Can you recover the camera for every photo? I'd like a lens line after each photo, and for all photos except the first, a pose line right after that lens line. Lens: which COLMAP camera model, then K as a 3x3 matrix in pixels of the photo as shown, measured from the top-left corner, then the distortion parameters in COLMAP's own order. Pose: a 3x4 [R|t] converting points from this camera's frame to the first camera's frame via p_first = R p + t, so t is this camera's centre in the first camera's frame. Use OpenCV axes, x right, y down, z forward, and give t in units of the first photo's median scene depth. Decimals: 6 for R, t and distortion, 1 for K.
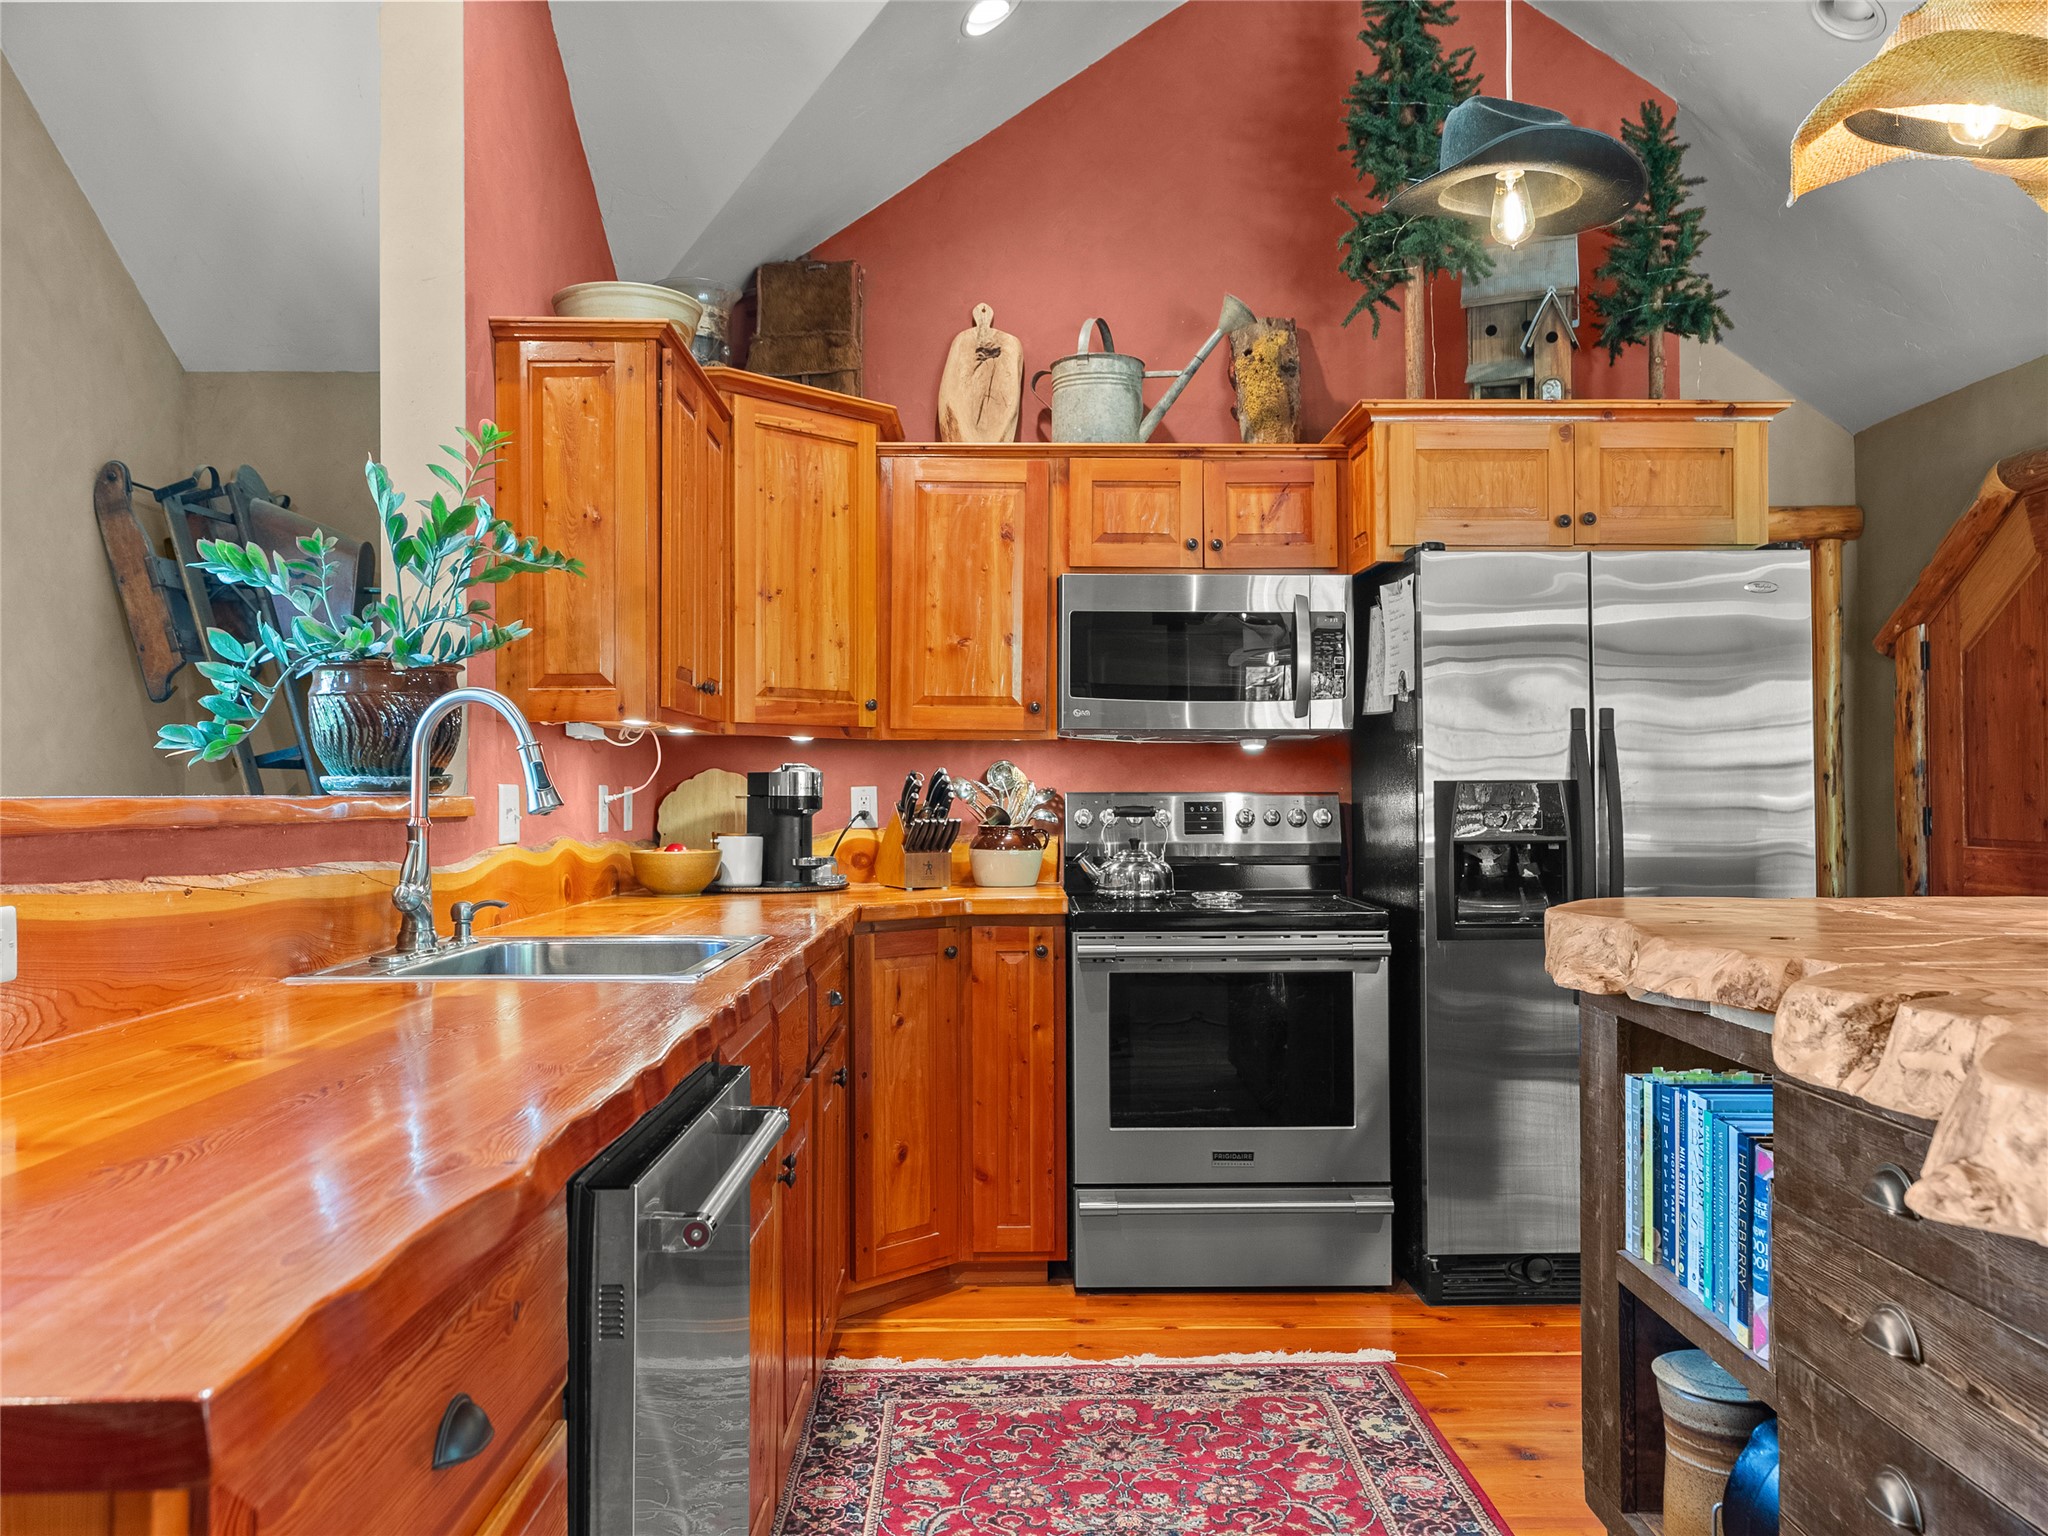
lens RADIAL K [[1578.6, 0, 1028.8], [0, 1578.6, 765.3], [0, 0, 1]] dist [-0.006331, 0.013054]
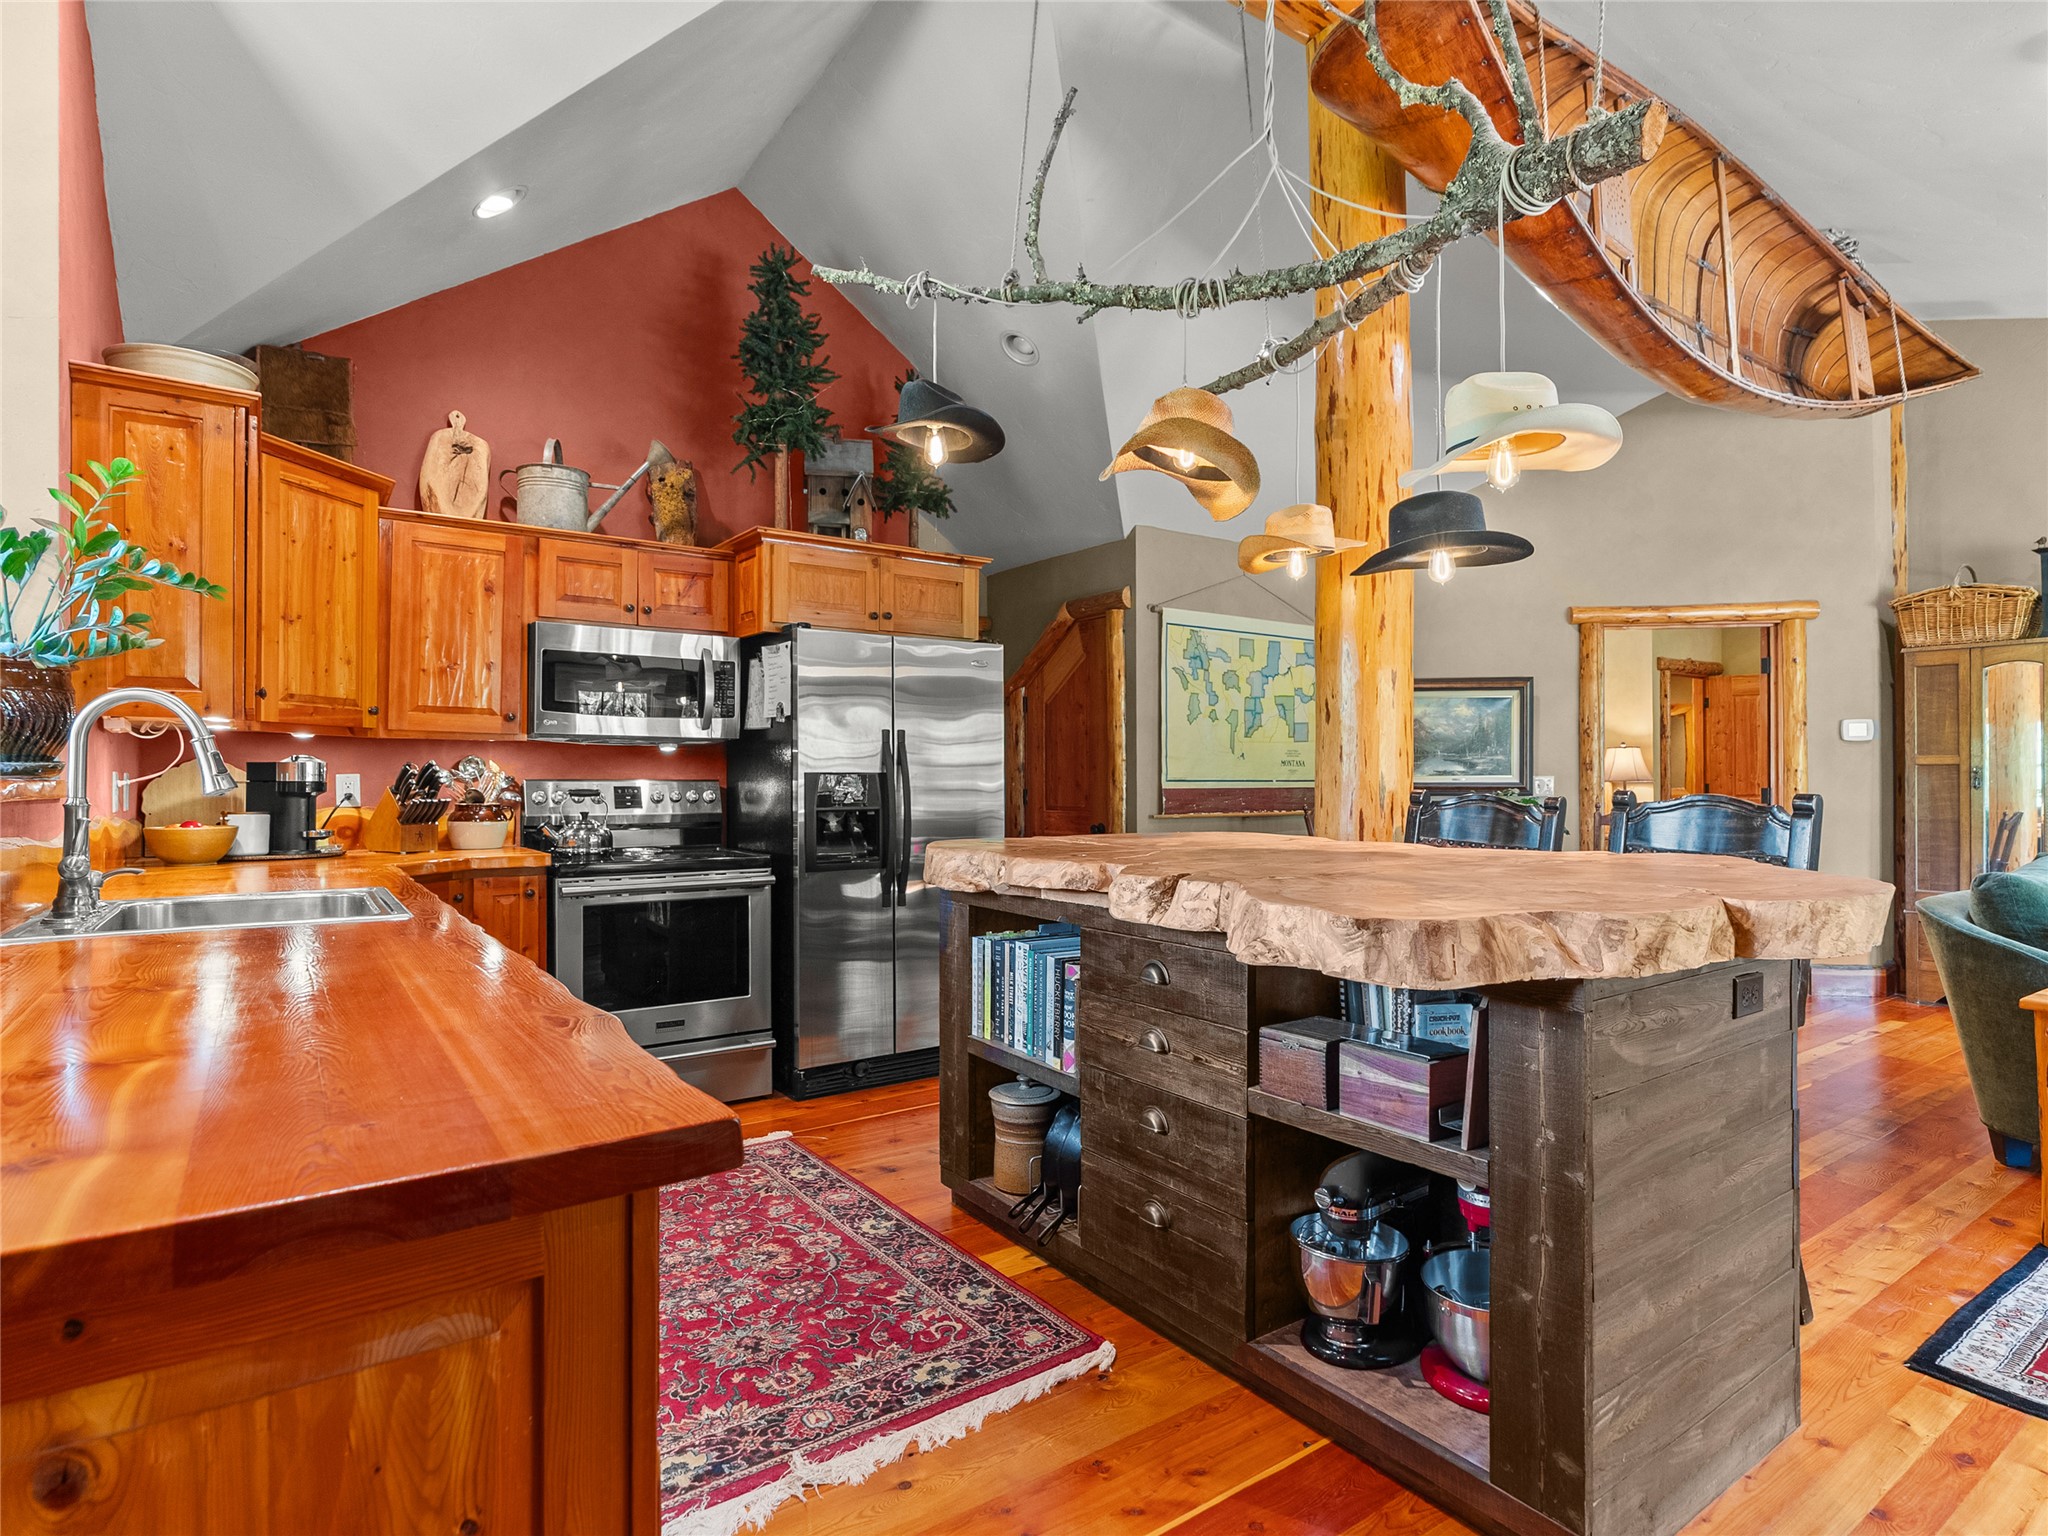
lens RADIAL K [[1067.5, 0, 1053.8], [0, 1067.5, 769.9], [0, 0, 1]] dist [-0.013769, 0.005290]
pose [[0.821563, 0.007987, 0.570061, -0.144738], [-0.011902, 0.999924, 0.003144, 0.000730], [-0.569993, -0.009368, 0.821596, -0.027967]]
